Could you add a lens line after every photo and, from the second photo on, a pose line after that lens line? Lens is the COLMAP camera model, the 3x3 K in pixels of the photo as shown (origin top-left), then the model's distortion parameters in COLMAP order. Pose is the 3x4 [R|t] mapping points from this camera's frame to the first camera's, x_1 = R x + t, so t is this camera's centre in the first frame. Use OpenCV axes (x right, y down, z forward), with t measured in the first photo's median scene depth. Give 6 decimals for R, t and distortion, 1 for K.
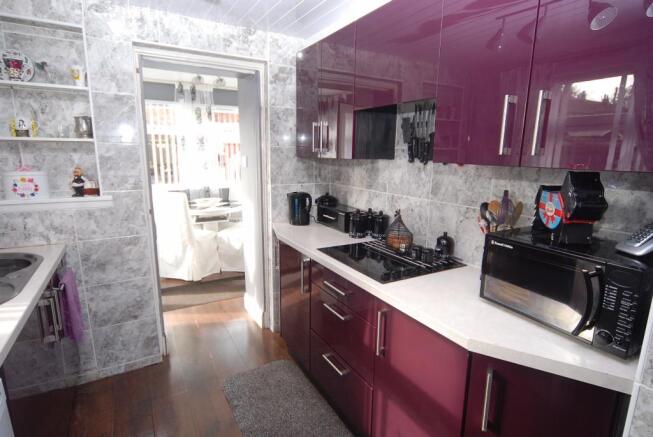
lens RADIAL K [[350.5, 0, 326.5], [0, 350.5, 218.5], [0, 0, 1]] dist [0.000927, 0.000133]
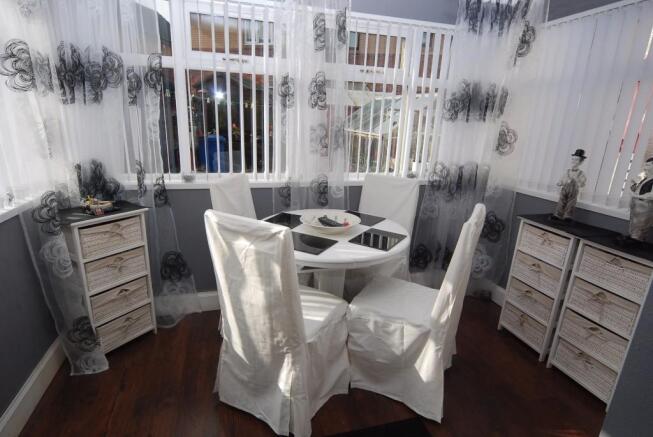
lens RADIAL K [[350.5, 0, 326.5], [0, 350.5, 218.5], [0, 0, 1]] dist [0.000927, 0.000133]
pose [[0.969372, 0.091084, -0.228082, -0.249344], [-0.066519, 0.991346, 0.113177, -0.115041], [0.236417, -0.094539, 0.967042, 0.581410]]
